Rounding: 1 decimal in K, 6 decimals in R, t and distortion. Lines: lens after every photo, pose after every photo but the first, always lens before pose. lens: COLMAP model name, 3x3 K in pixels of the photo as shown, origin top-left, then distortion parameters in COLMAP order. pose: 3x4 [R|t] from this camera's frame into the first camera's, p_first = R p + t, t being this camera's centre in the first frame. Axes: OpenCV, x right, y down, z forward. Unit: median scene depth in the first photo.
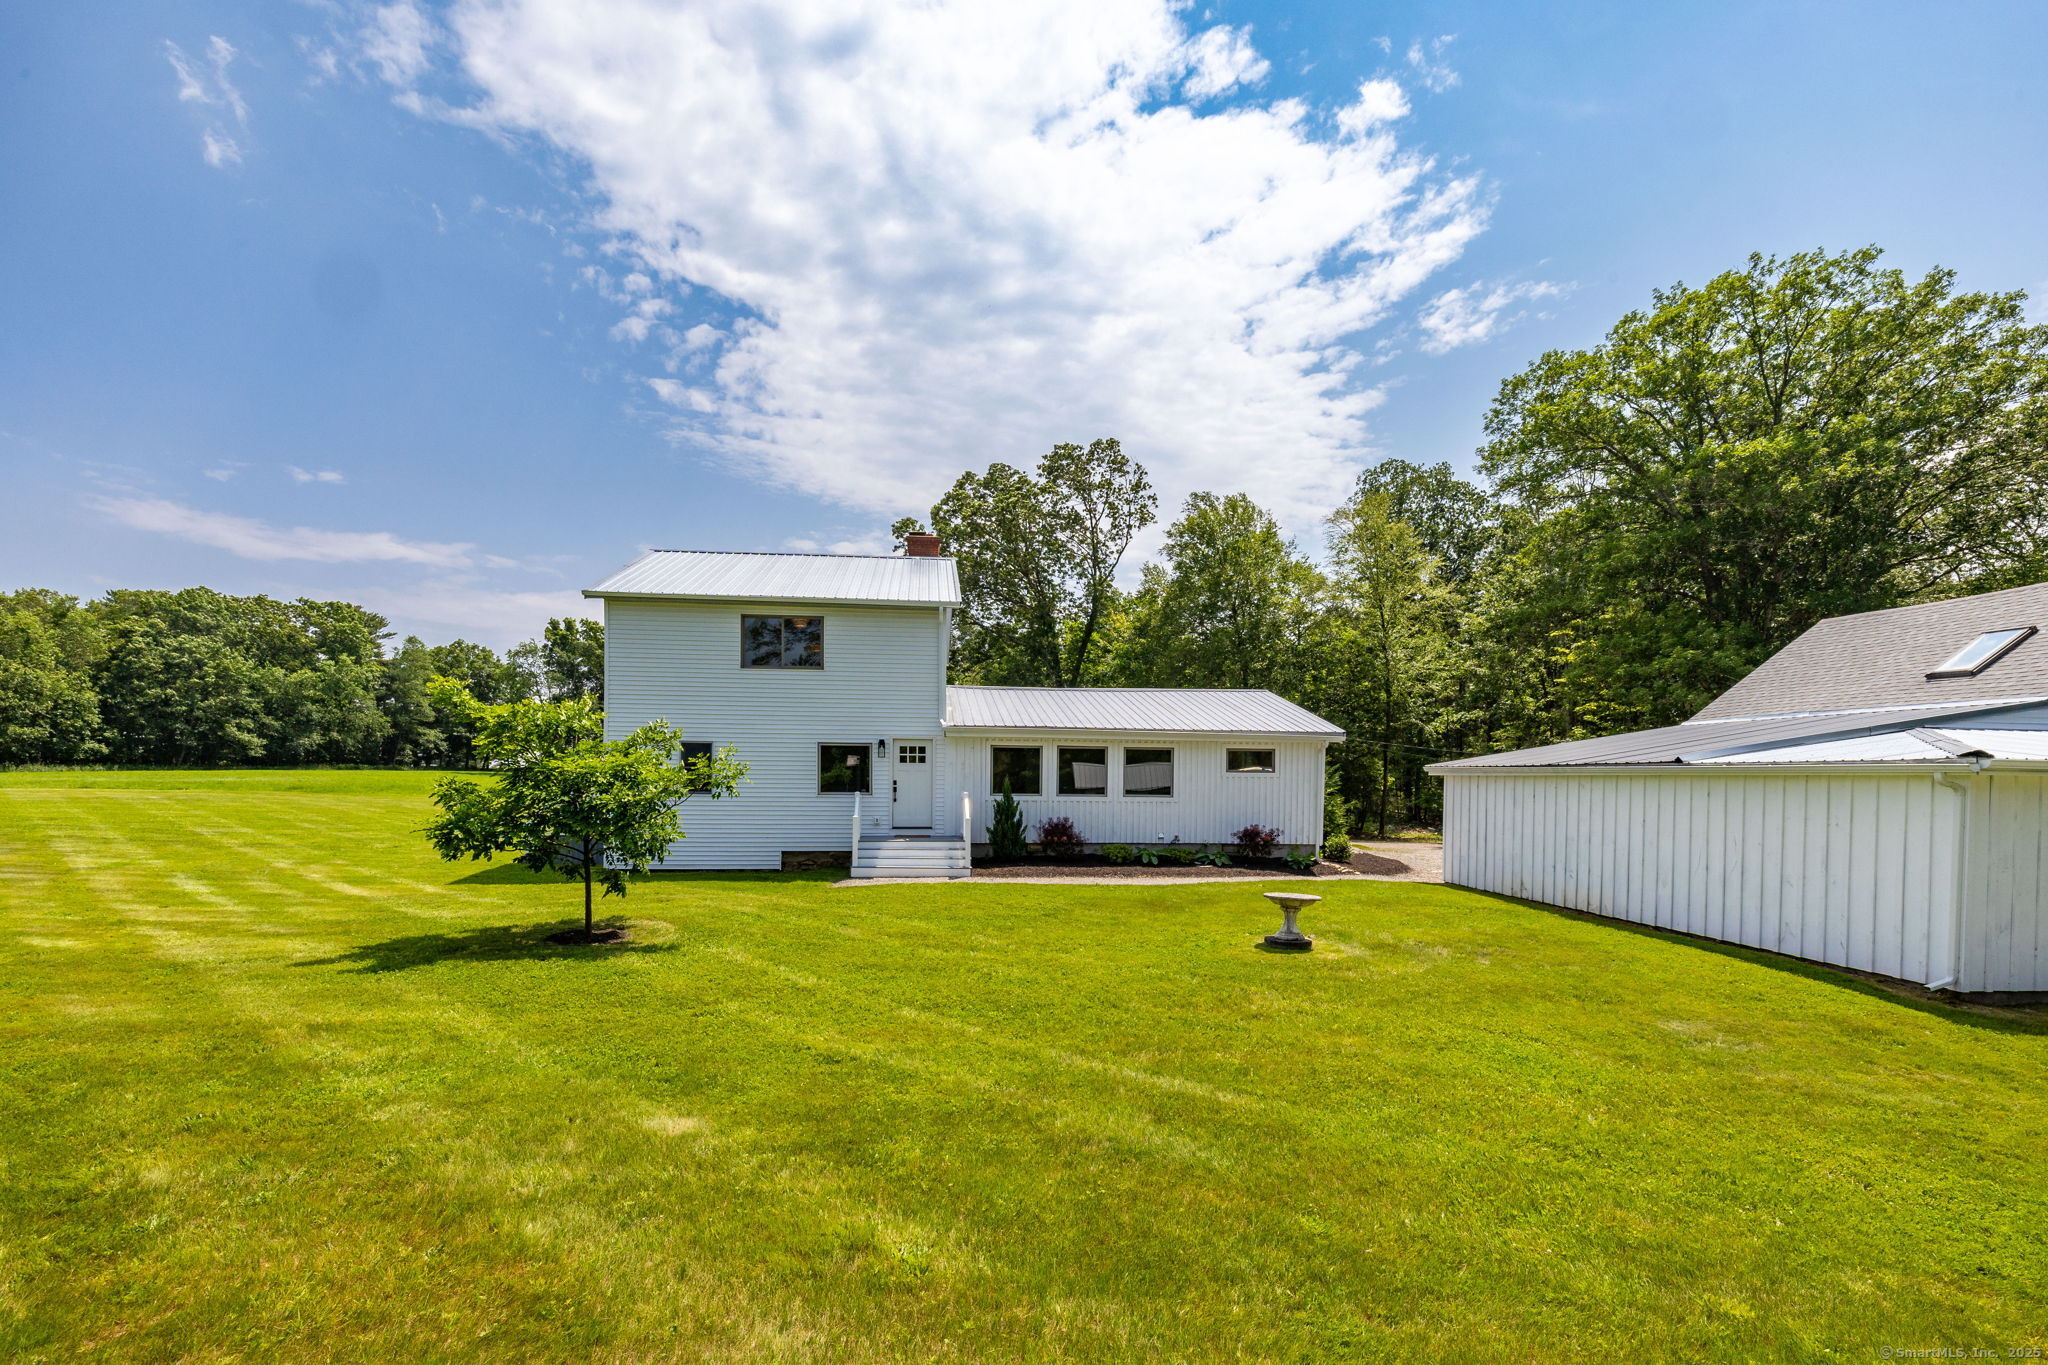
lens RADIAL K [[887.7, 0, 1025.0], [0, 887.7, 799.1], [0, 0, 1]] dist [0.001787, 0.000046]
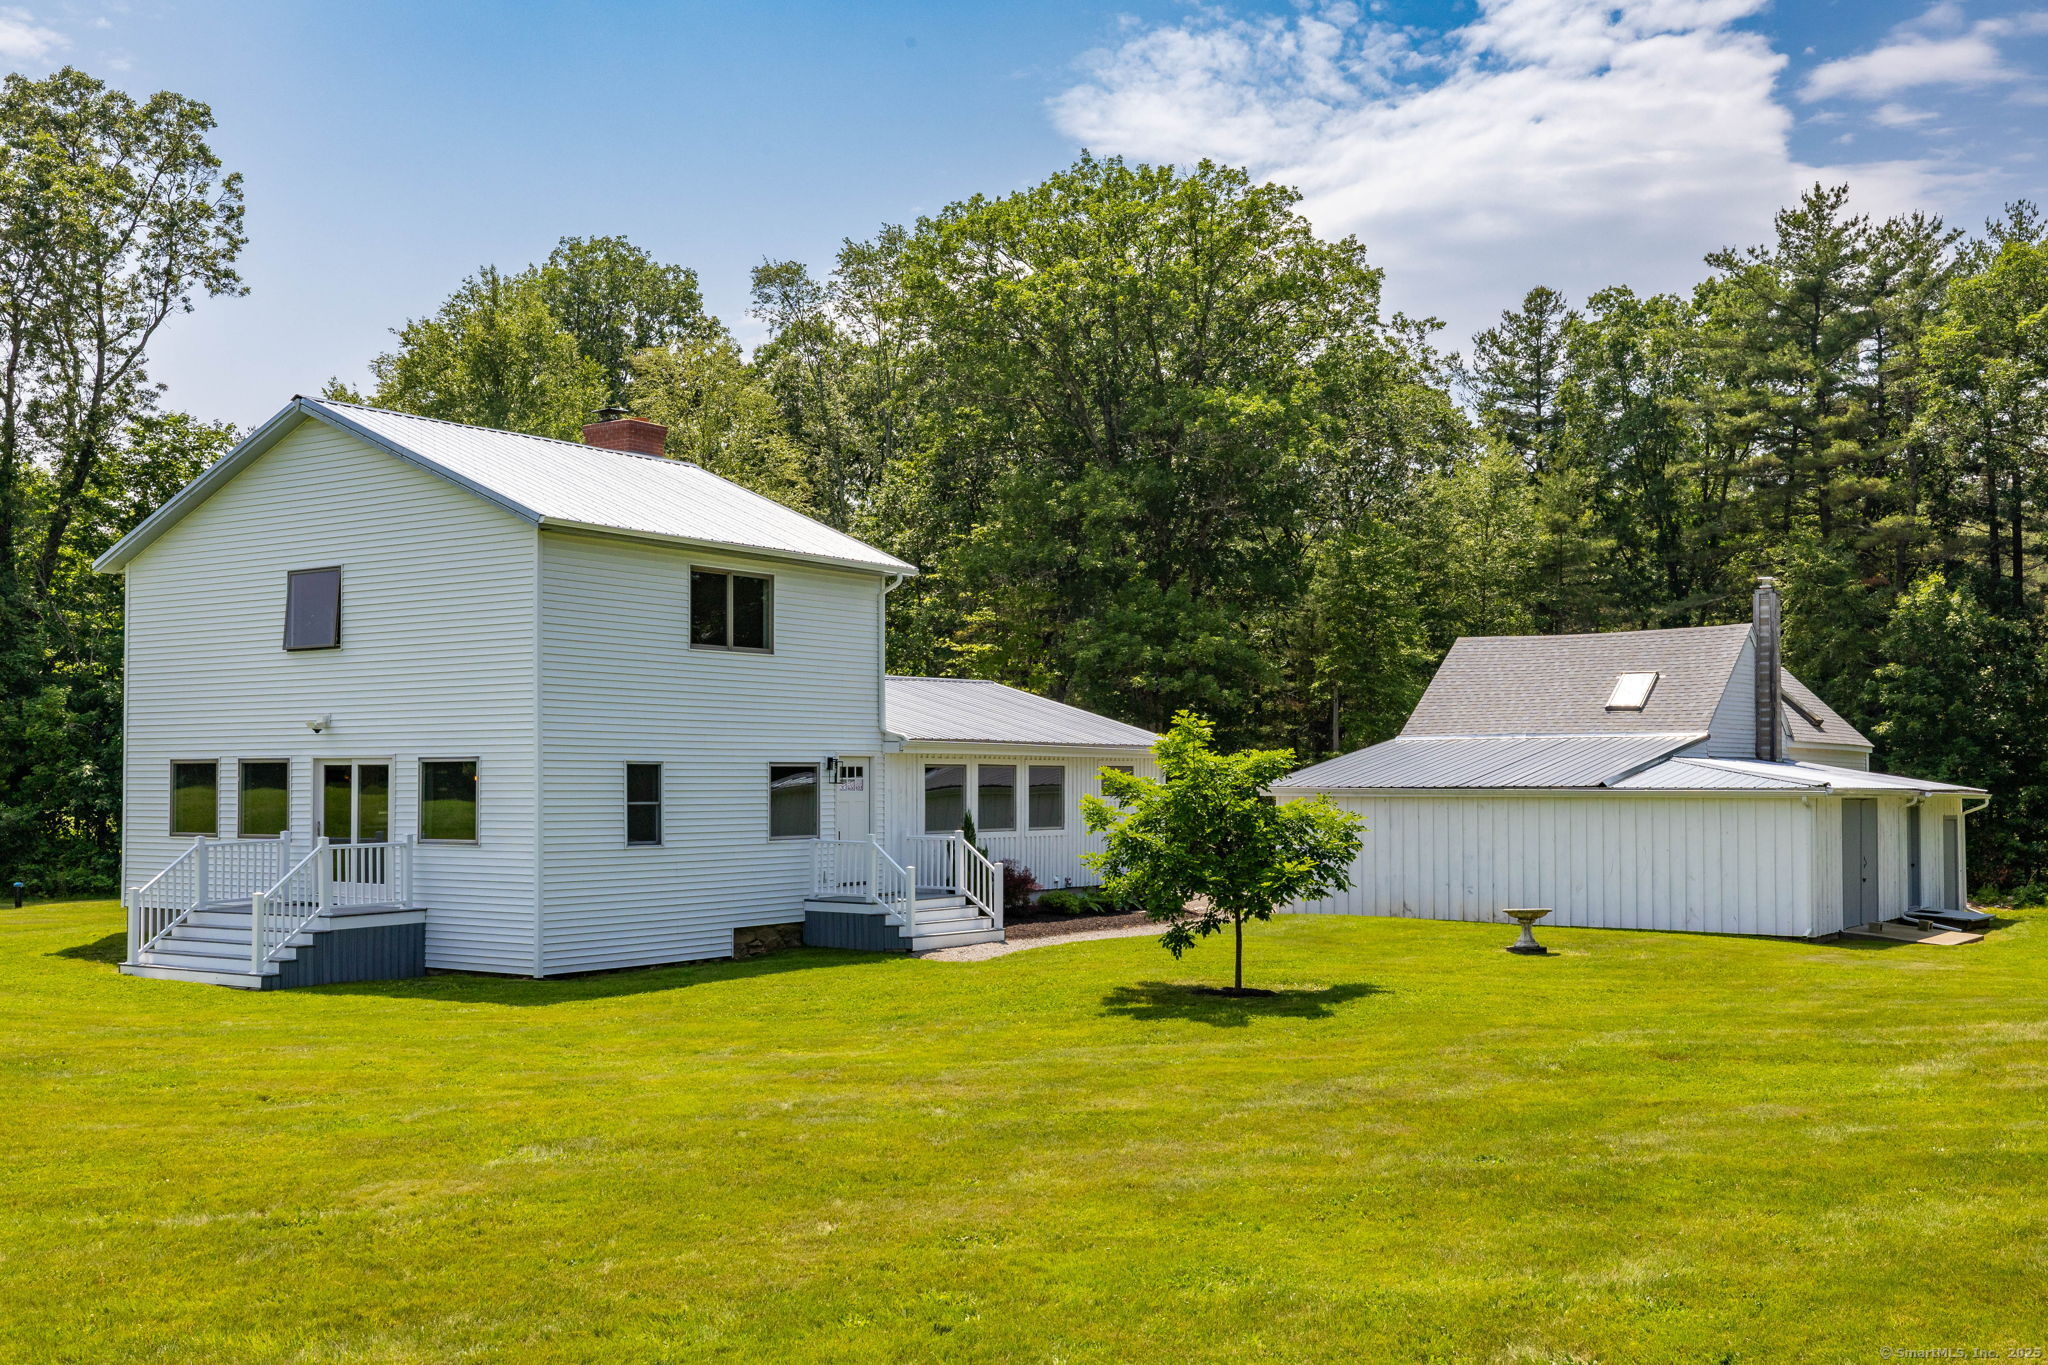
lens RADIAL K [[2034.9, 0, 1024.0], [0, 2034.9, 682.5], [0, 0, 1]] dist [-0.004871, -0.003197]
pose [[0.646206, 0.026724, 0.762695, -1.271327], [0.026331, 0.998011, -0.057279, -0.029842], [-0.762708, 0.057097, 0.644217, -0.131781]]
